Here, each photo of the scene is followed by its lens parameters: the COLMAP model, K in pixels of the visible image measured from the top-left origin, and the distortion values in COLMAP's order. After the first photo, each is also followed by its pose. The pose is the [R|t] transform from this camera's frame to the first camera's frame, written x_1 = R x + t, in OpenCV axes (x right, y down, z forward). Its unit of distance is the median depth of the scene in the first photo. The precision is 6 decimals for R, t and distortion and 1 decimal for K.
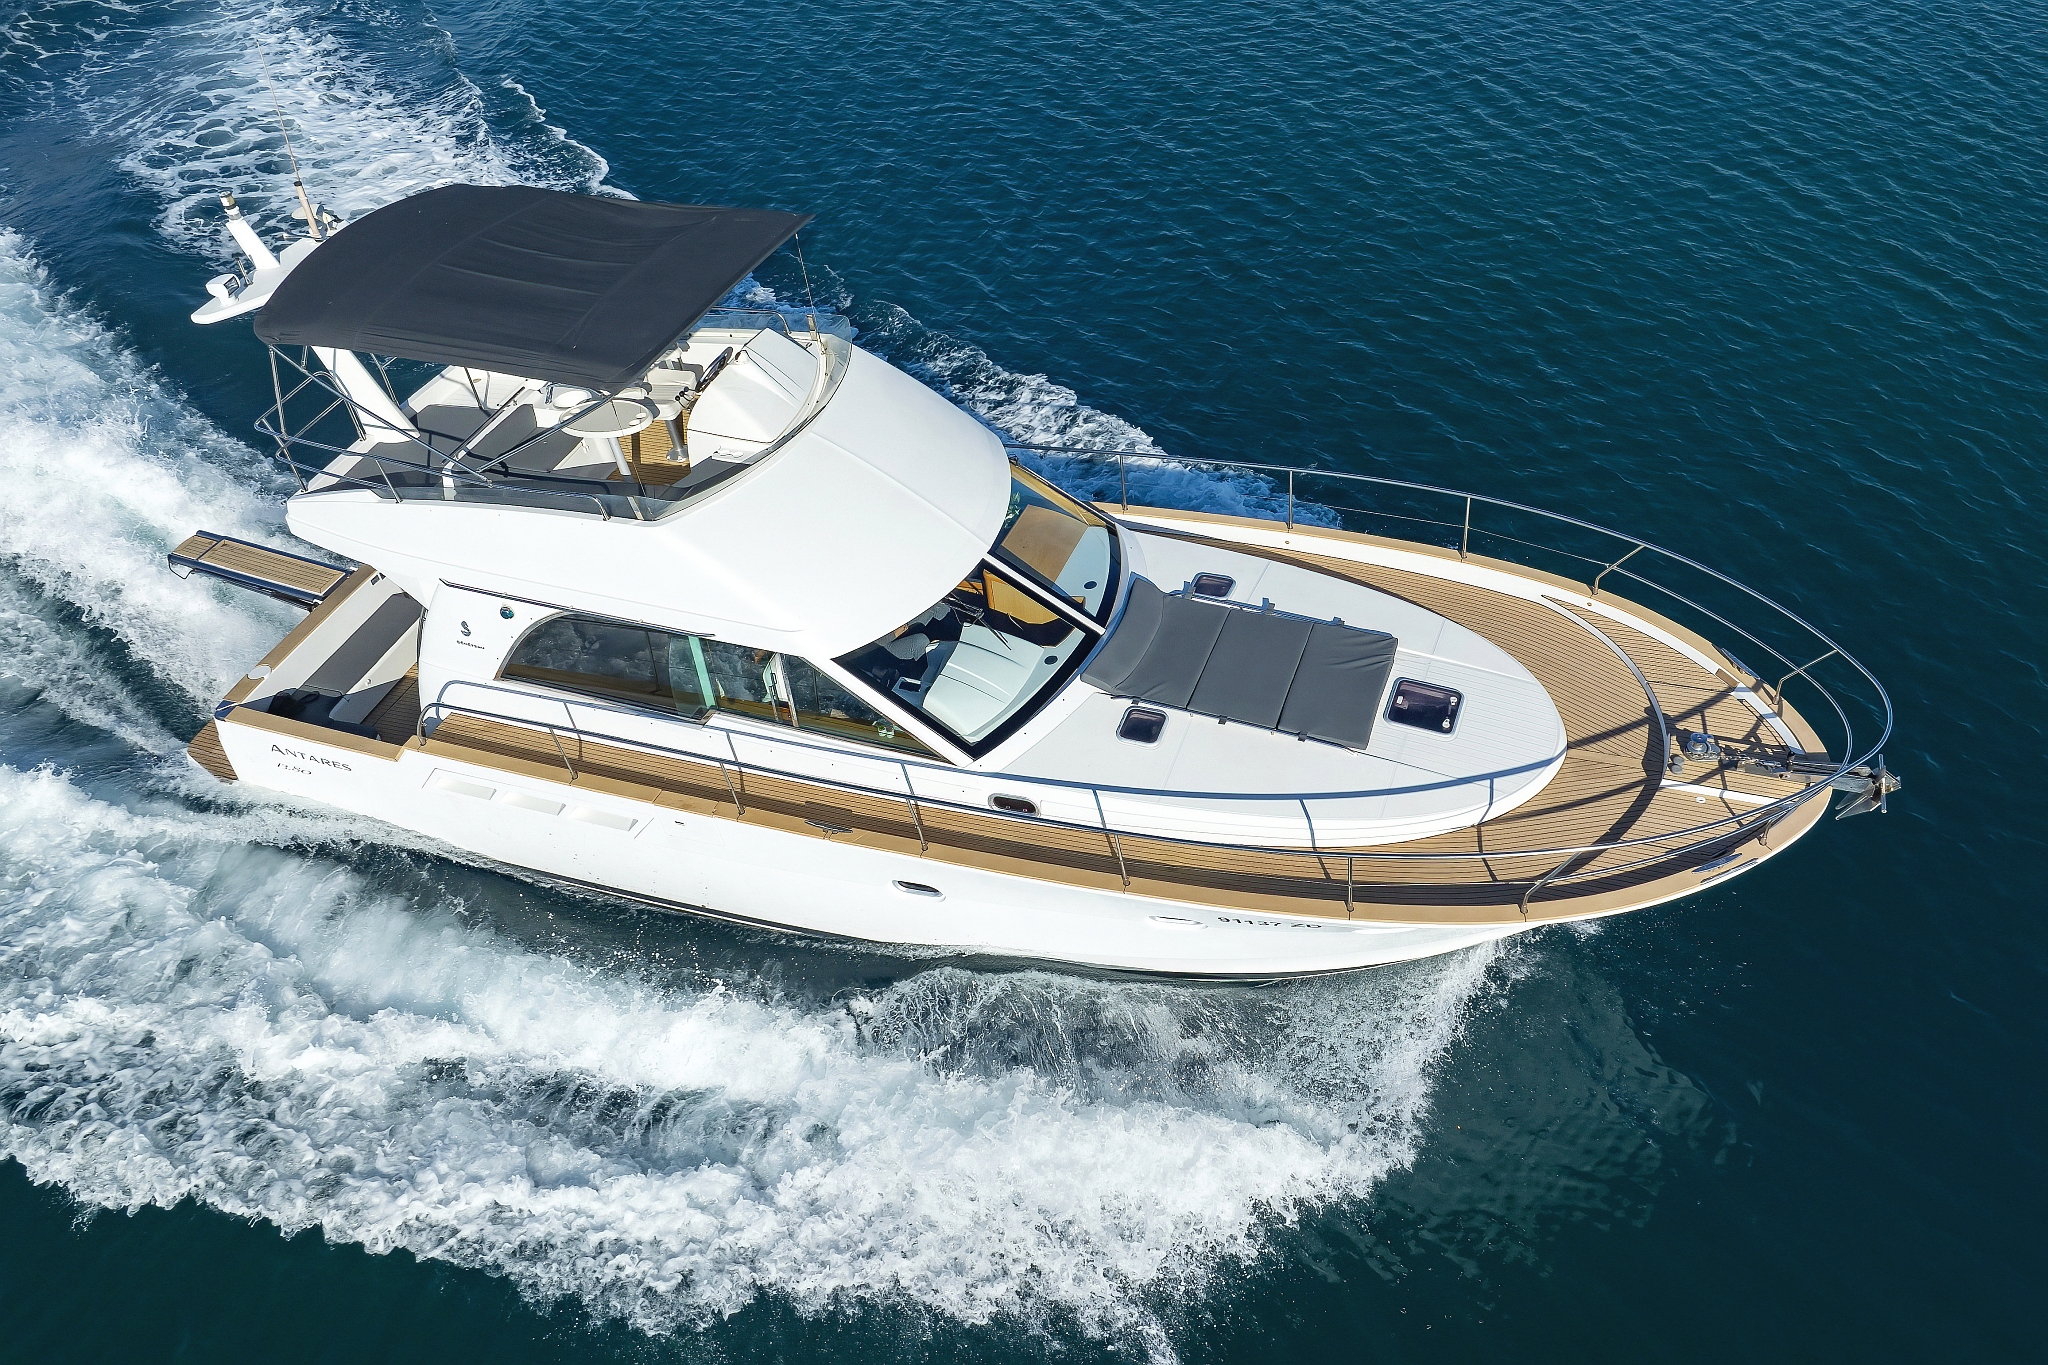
lens RADIAL K [[1258.3, 0, 1028.0], [0, 1258.3, 755.3], [0, 0, 1]] dist [-0.048897, 0.011200]
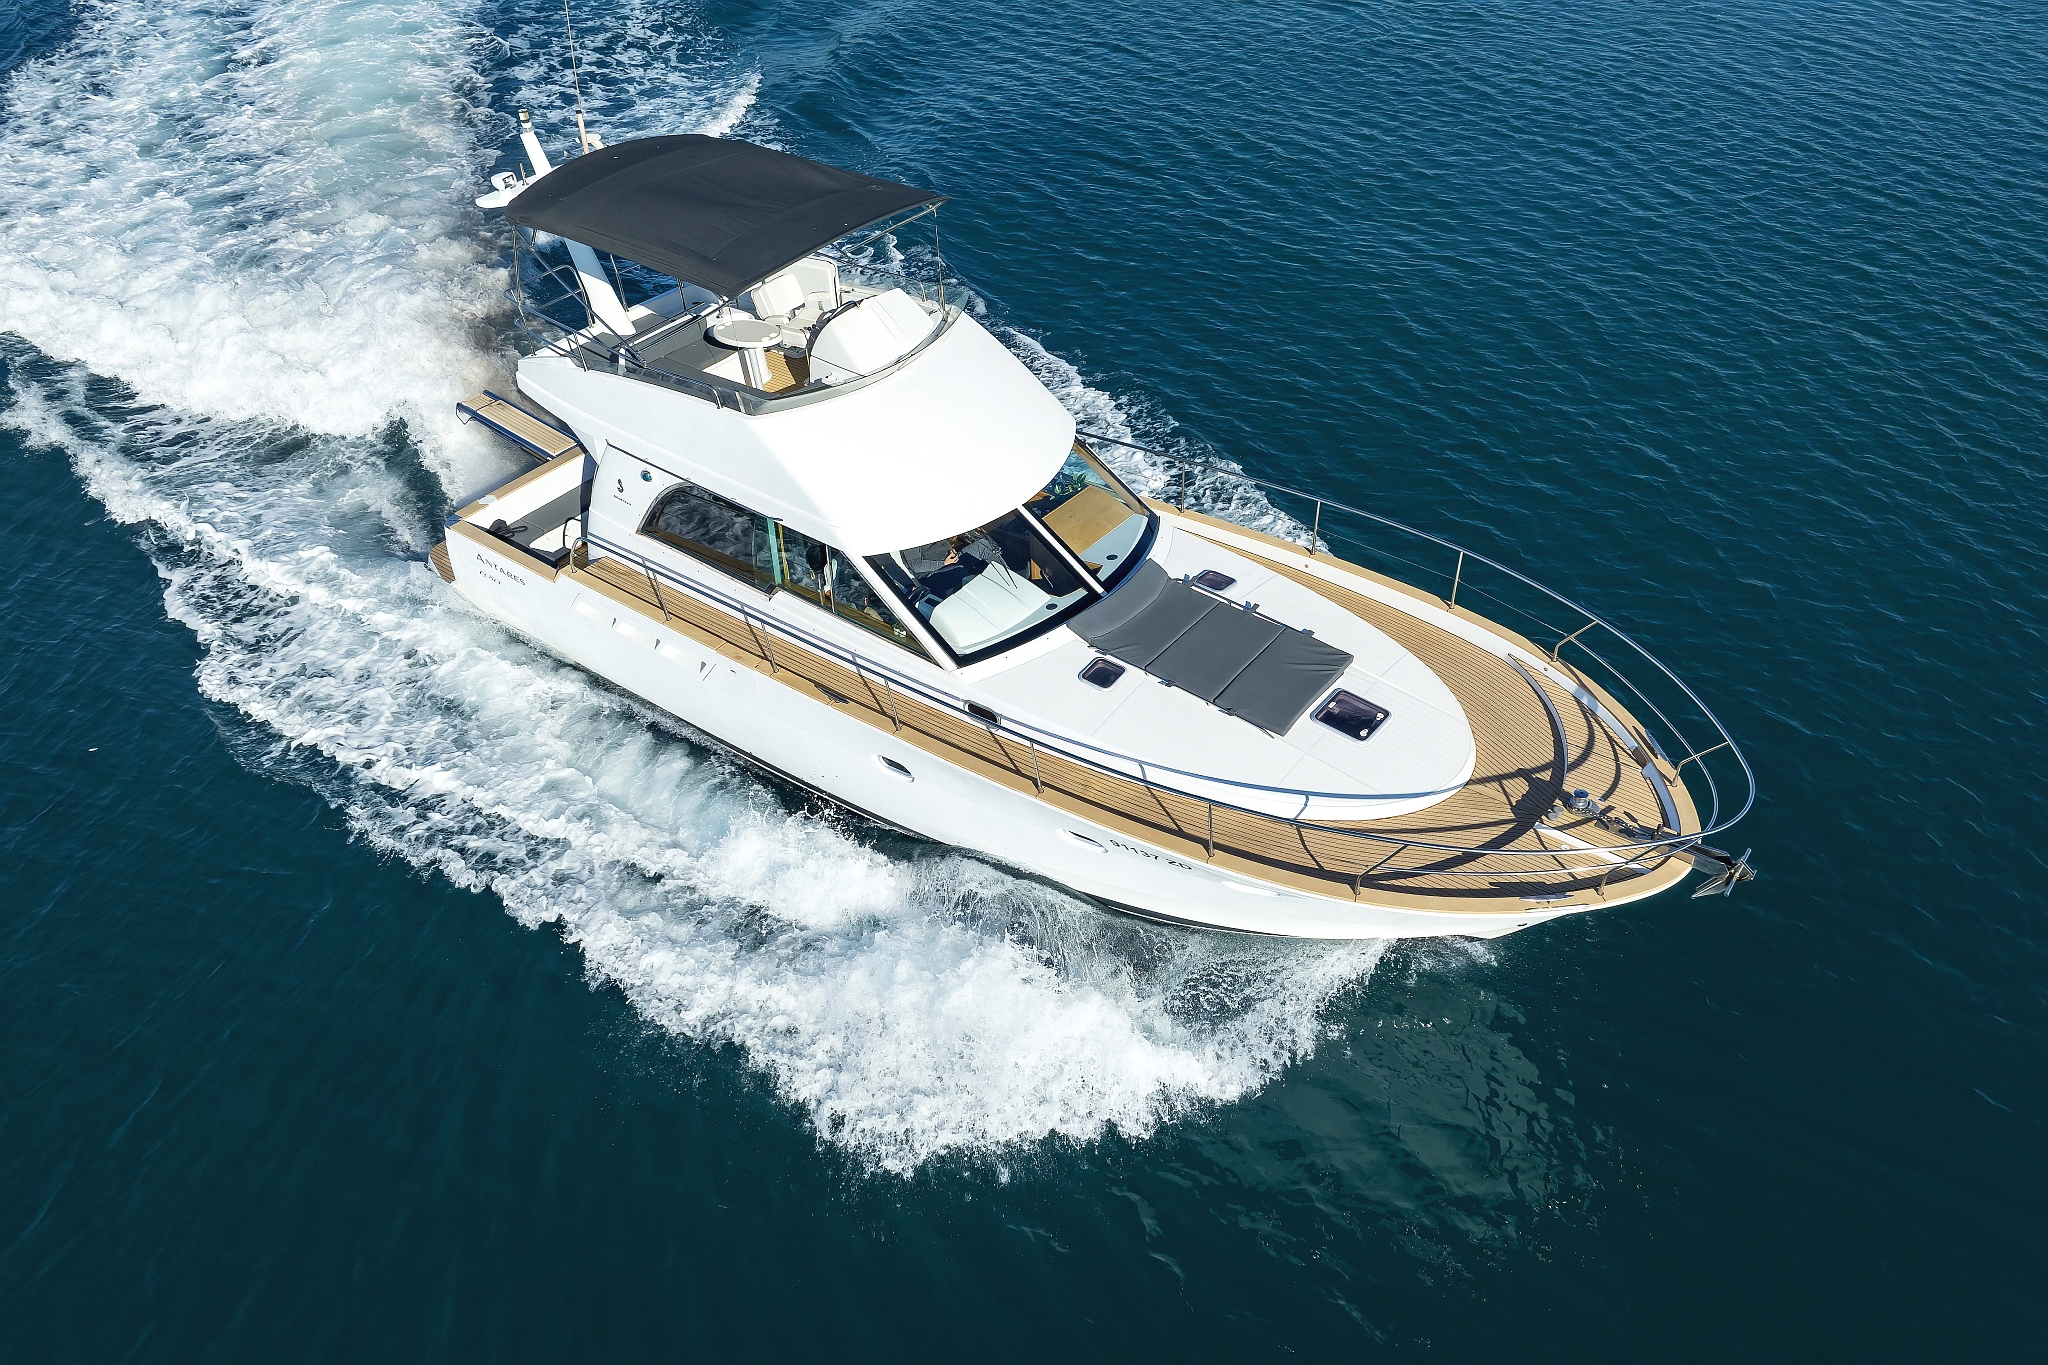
lens RADIAL K [[1258.3, 0, 1028.0], [0, 1258.3, 755.3], [0, 0, 1]] dist [-0.048897, 0.011200]
pose [[0.950215, 0.240893, -0.197642, 0.266352], [-0.247312, 0.968902, -0.008084, 0.074587], [0.189549, 0.056561, 0.980241, -0.149553]]
